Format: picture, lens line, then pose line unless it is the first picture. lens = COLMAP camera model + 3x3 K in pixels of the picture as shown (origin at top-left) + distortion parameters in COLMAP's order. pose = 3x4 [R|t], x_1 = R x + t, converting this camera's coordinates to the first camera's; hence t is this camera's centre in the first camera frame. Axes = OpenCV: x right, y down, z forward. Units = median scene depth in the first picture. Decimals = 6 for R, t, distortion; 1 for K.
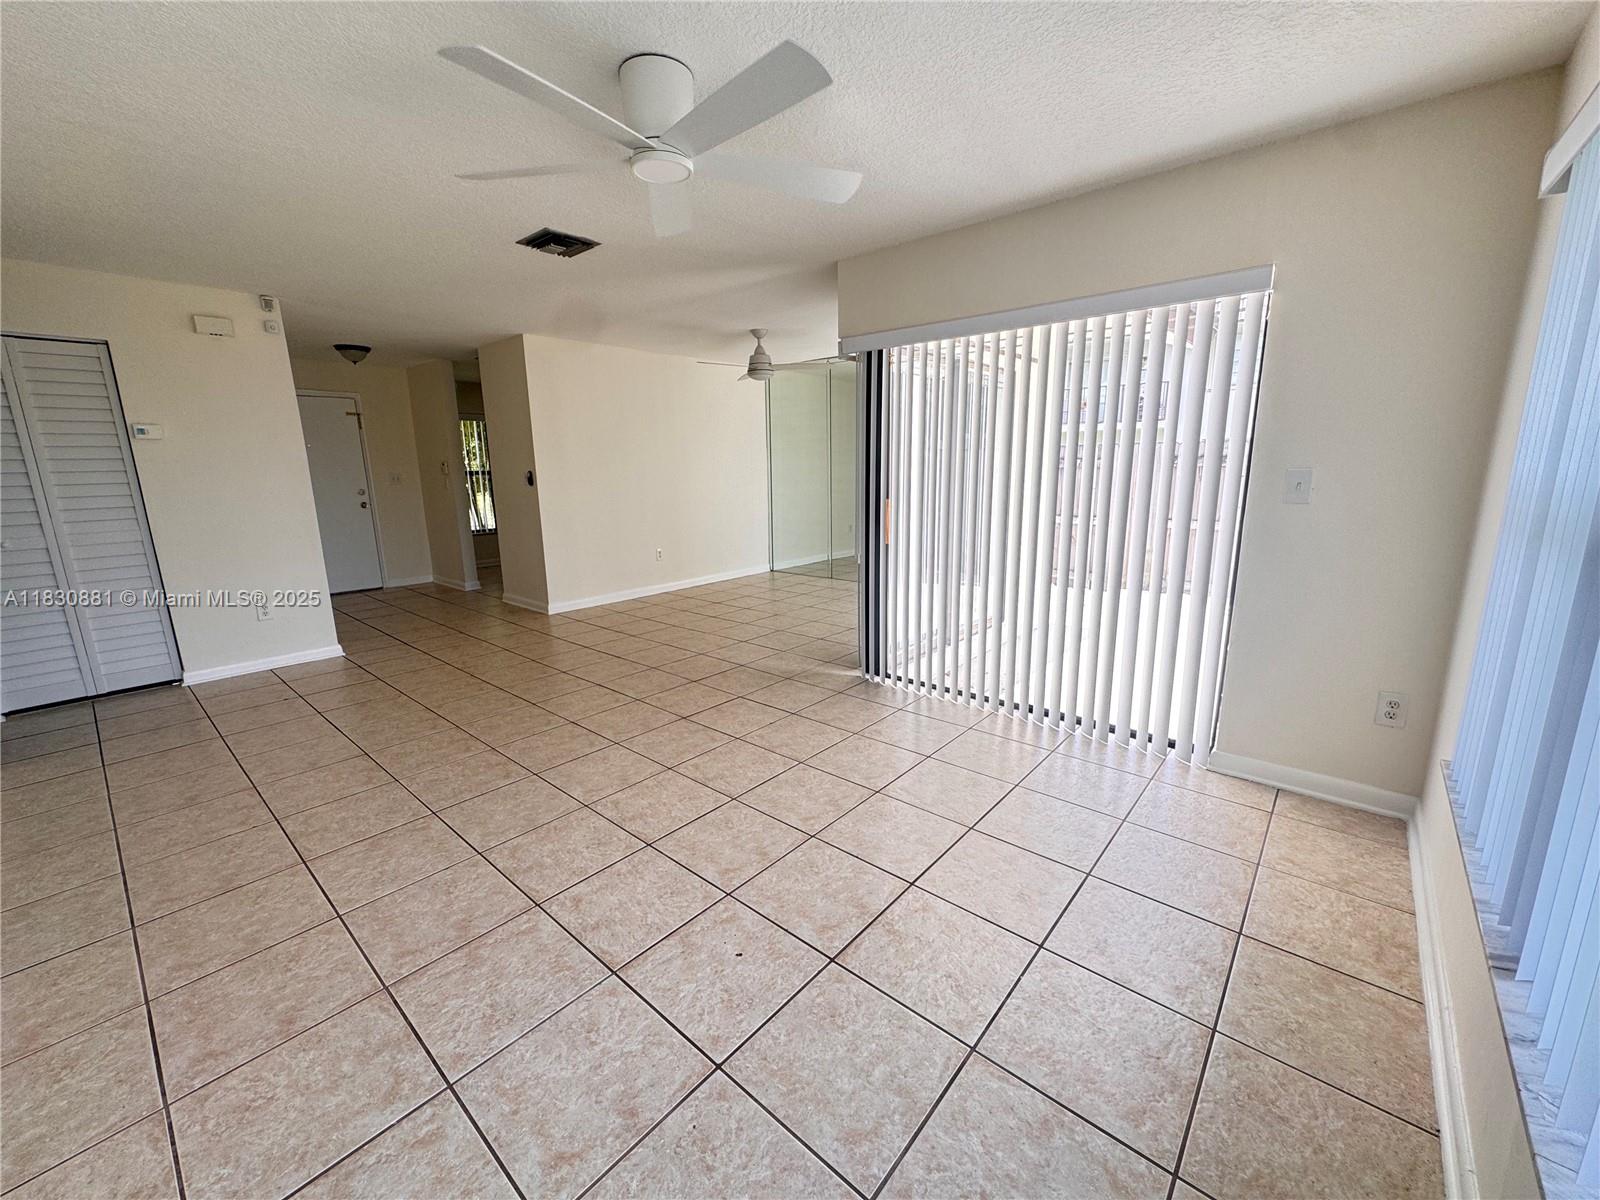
lens RADIAL K [[629.5, 0, 818.6], [0, 629.5, 591.8], [0, 0, 1]] dist [0.013217, -0.012197]
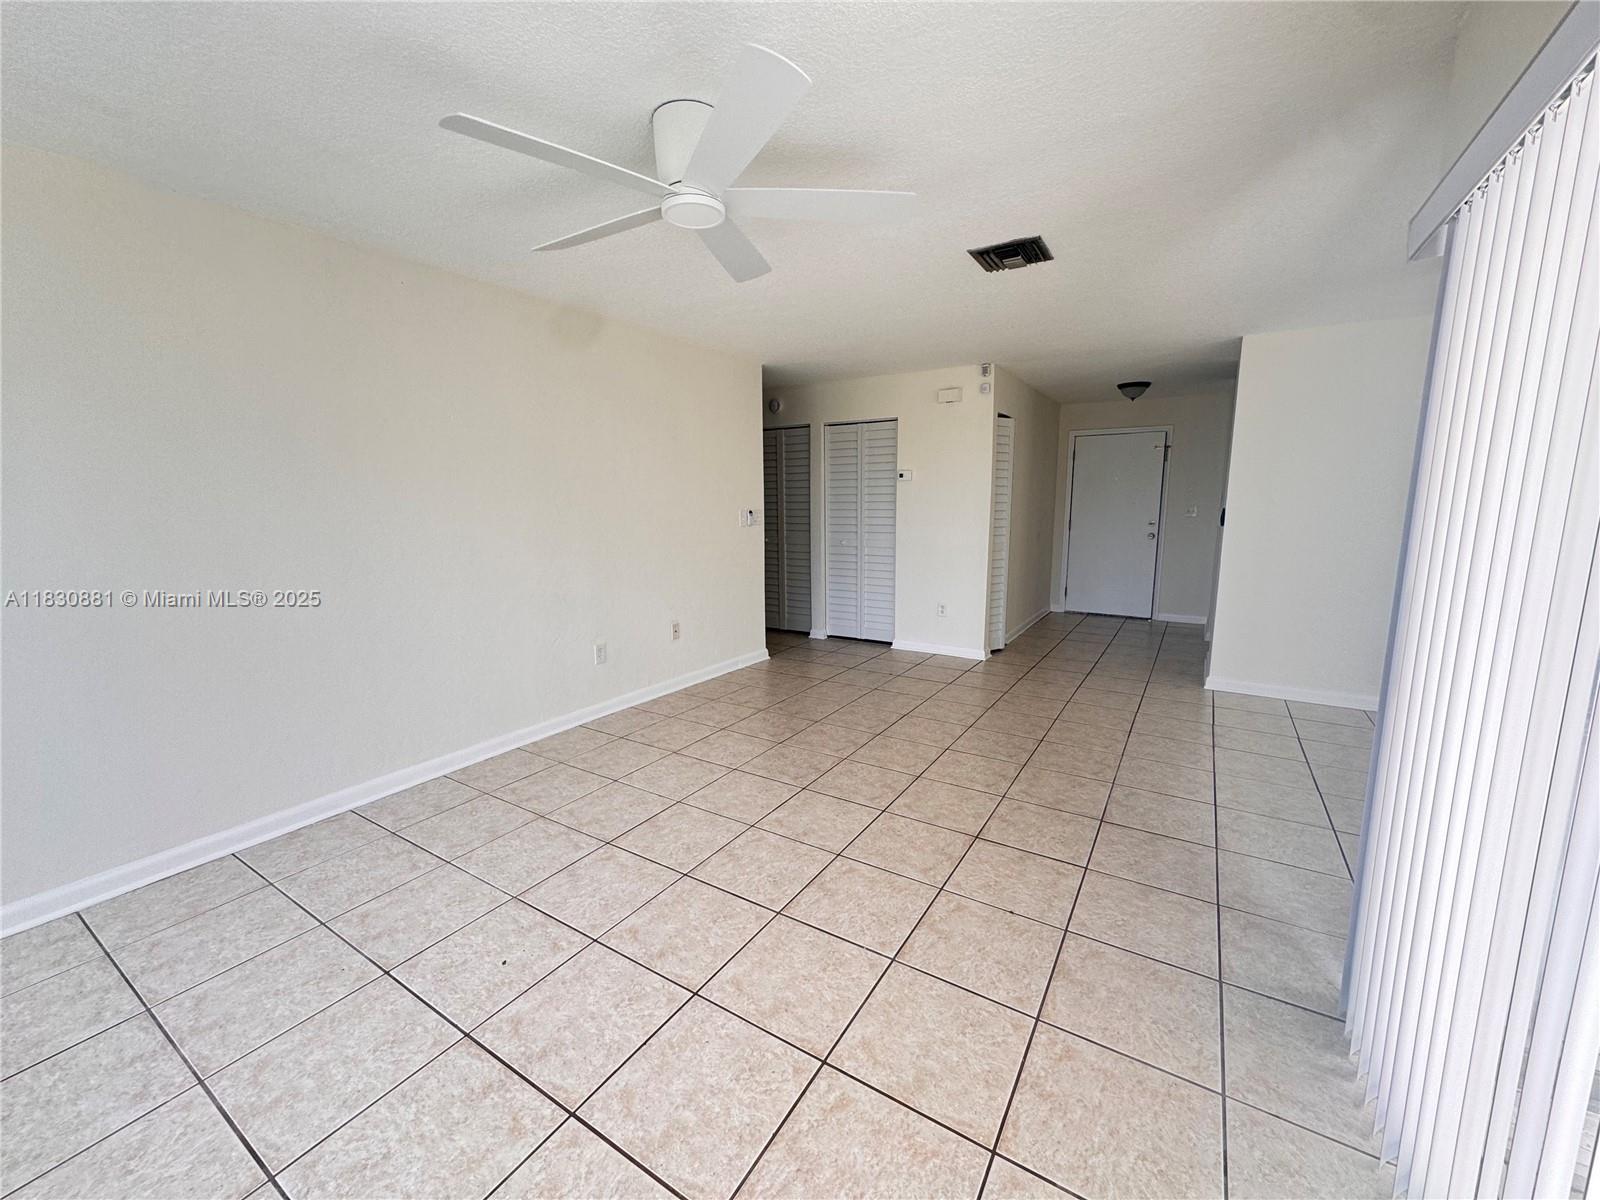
lens RADIAL K [[642.6, 0, 798.1], [0, 642.6, 598.3], [0, 0, 1]] dist [-0.002285, -0.000222]
pose [[0.138418, 0.164041, -0.976694, 0.751482], [-0.196943, 0.971051, 0.135182, -0.228978], [0.970595, 0.173642, 0.166717, 0.982767]]
